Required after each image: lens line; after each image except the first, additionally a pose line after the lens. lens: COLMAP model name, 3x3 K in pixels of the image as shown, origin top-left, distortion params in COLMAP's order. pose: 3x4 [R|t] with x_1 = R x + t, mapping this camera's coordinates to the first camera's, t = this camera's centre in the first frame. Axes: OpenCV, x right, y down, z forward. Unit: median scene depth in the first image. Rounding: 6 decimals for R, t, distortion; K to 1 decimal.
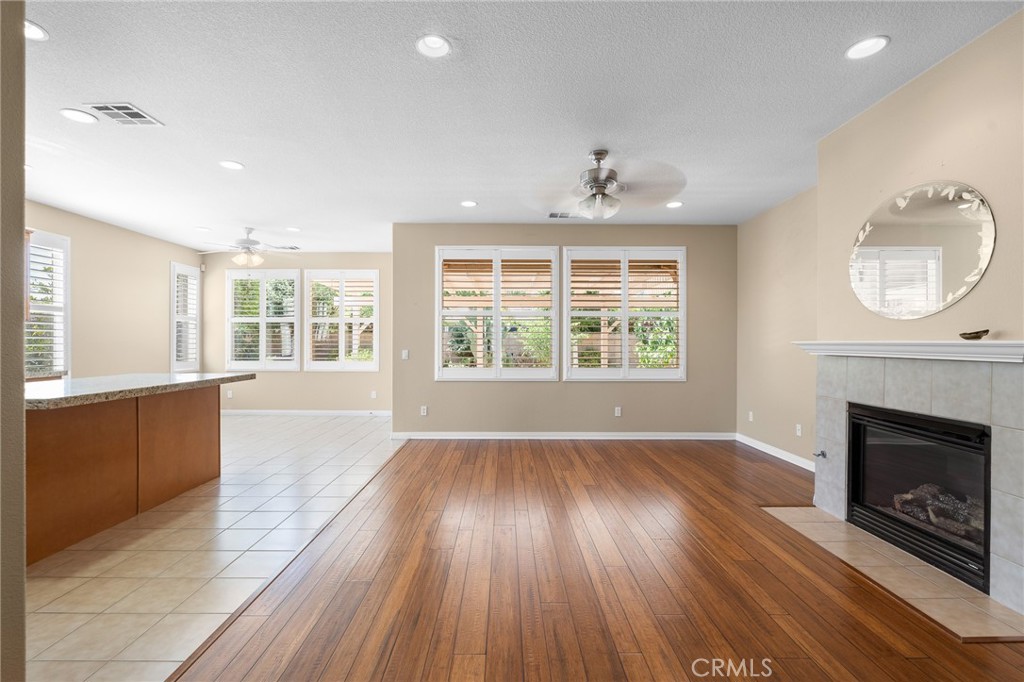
lens RADIAL K [[449.0, 0, 507.6], [0, 449.0, 345.0], [0, 0, 1]] dist [-0.003908, -0.000210]
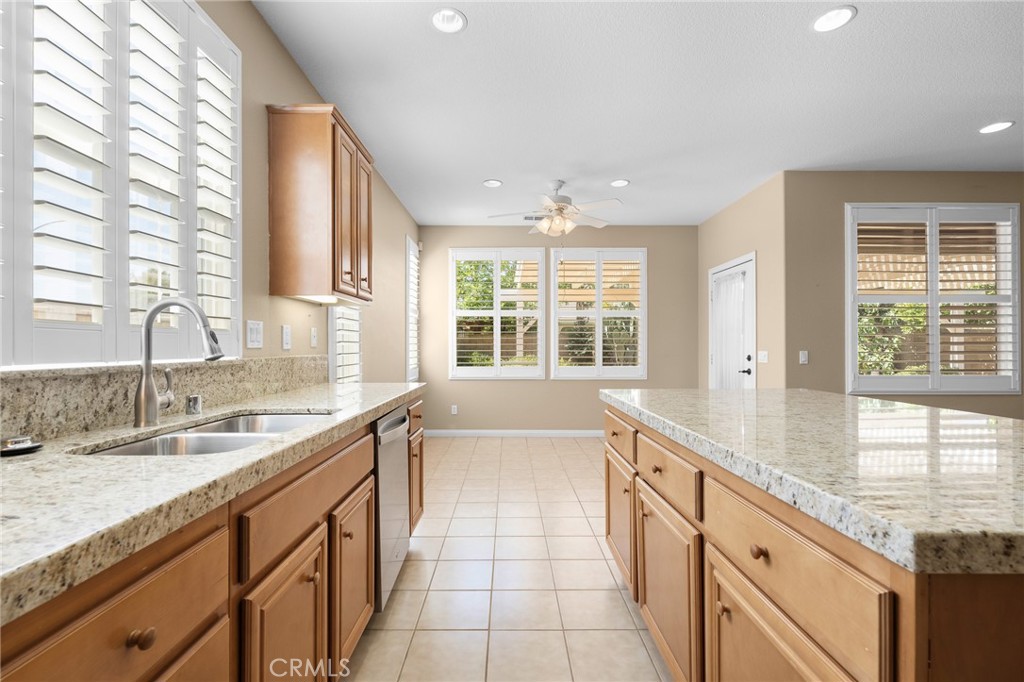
lens RADIAL K [[449.0, 0, 507.6], [0, 449.0, 345.0], [0, 0, 1]] dist [-0.003908, -0.000210]
pose [[0.999930, -0.001799, -0.011684, -0.982058], [0.001714, 0.999972, -0.007351, 0.008787], [0.011697, 0.007331, 0.999905, 0.423357]]
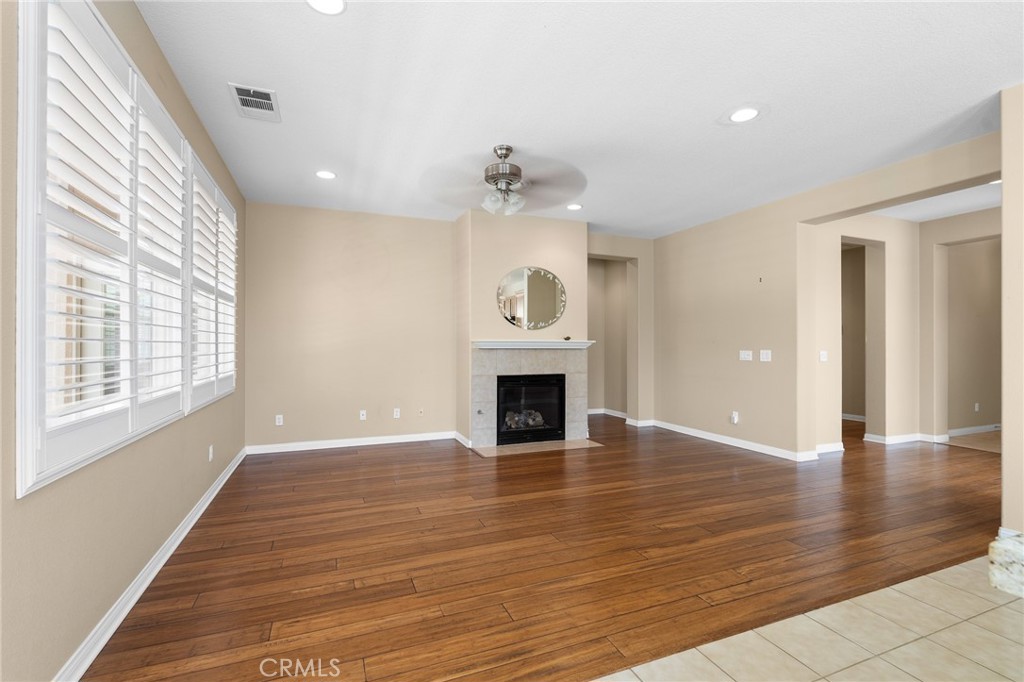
lens RADIAL K [[453.0, 0, 506.5], [0, 453.0, 341.5], [0, 0, 1]] dist [-0.002587, 0.000452]
pose [[-0.366252, 0.004122, 0.930507, -0.659512], [-0.001334, 0.999987, -0.004954, 0.004508], [-0.930515, -0.003056, -0.366241, 1.227563]]
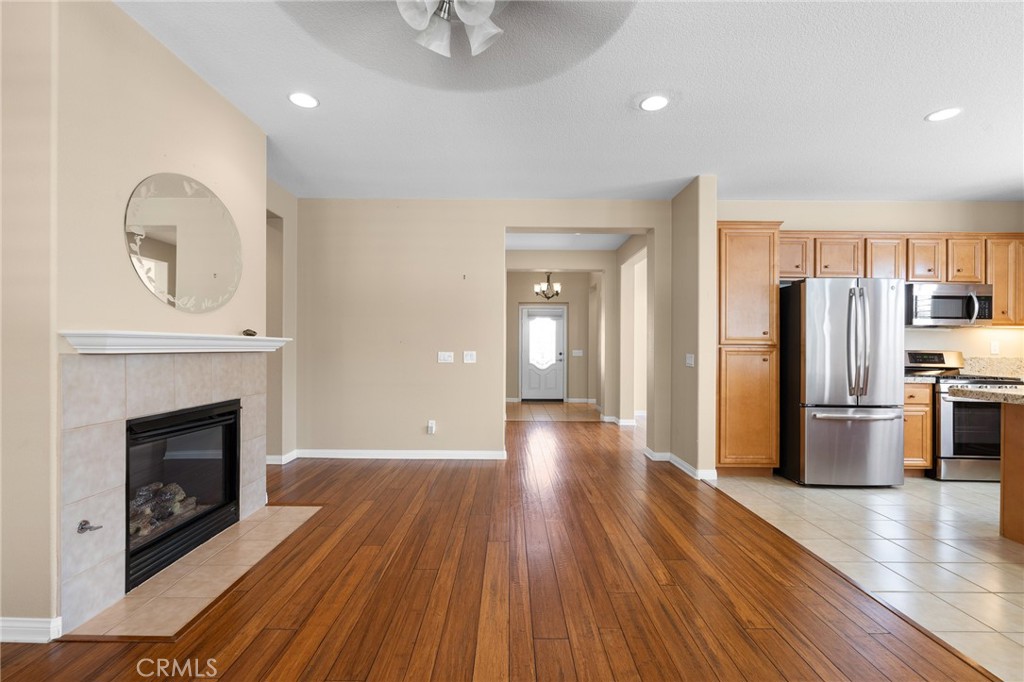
lens RADIAL K [[449.0, 0, 507.6], [0, 449.0, 345.0], [0, 0, 1]] dist [-0.003908, -0.000210]
pose [[-0.999900, -0.008589, 0.011241, 0.127891], [-0.008603, 0.999962, -0.001229, 0.005275], [-0.011230, -0.001326, -0.999936, 1.290999]]
